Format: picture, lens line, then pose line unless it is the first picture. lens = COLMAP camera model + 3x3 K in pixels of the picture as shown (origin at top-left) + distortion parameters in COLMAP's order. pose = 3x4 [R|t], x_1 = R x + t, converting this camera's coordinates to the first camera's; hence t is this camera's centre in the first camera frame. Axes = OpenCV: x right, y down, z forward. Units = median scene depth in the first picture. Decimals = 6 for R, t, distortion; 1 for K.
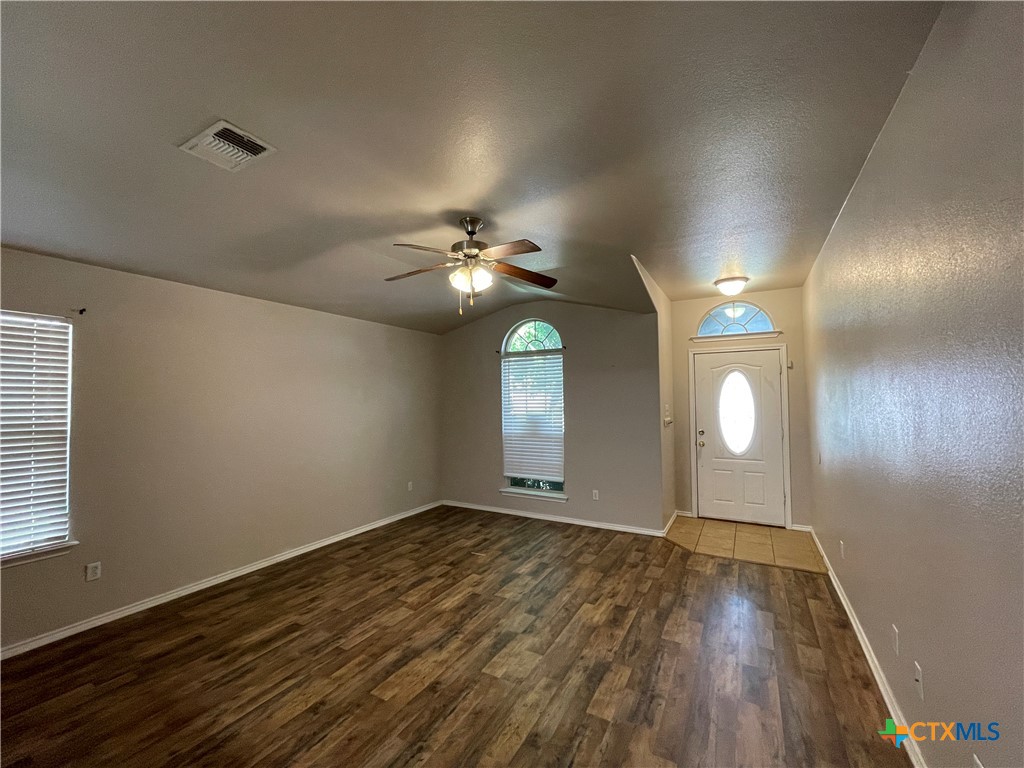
lens RADIAL K [[413.8, 0, 513.6], [0, 413.8, 383.8], [0, 0, 1]] dist [-0.003235, 0.000613]
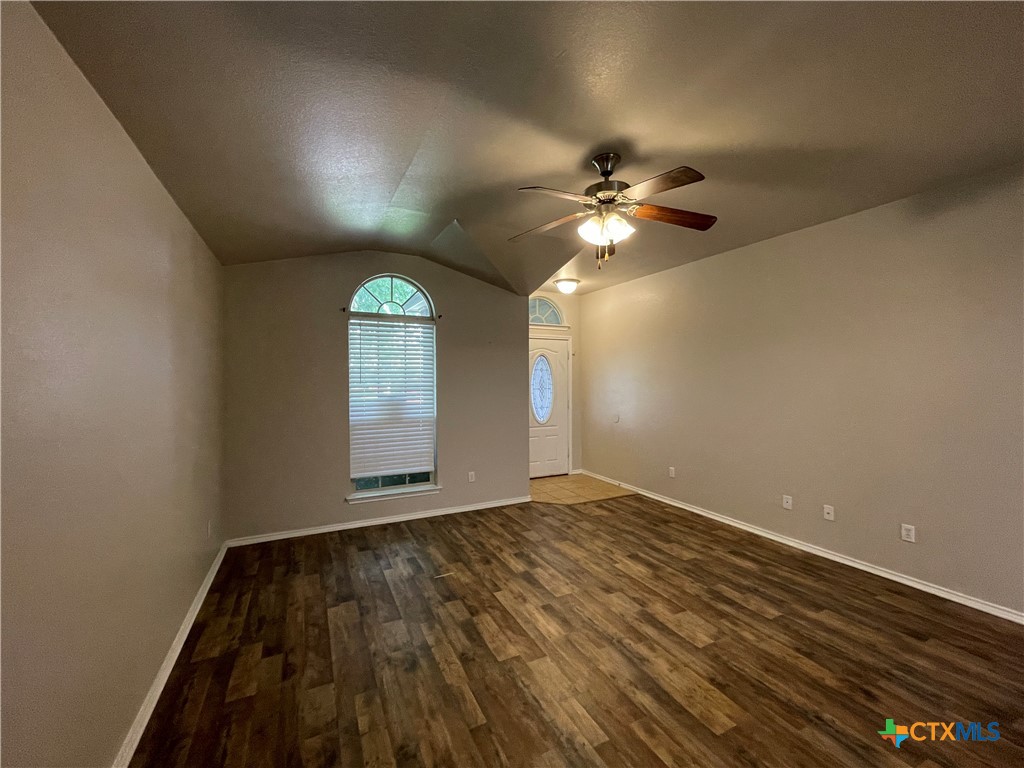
lens RADIAL K [[413.8, 0, 512.6], [0, 413.8, 382.8], [0, 0, 1]] dist [-0.003235, 0.000613]
pose [[0.558453, 0.000641, 0.829536, -0.675894], [-0.034538, 0.999151, 0.022480, 0.035077], [-0.828817, -0.041205, 0.558001, 0.501316]]
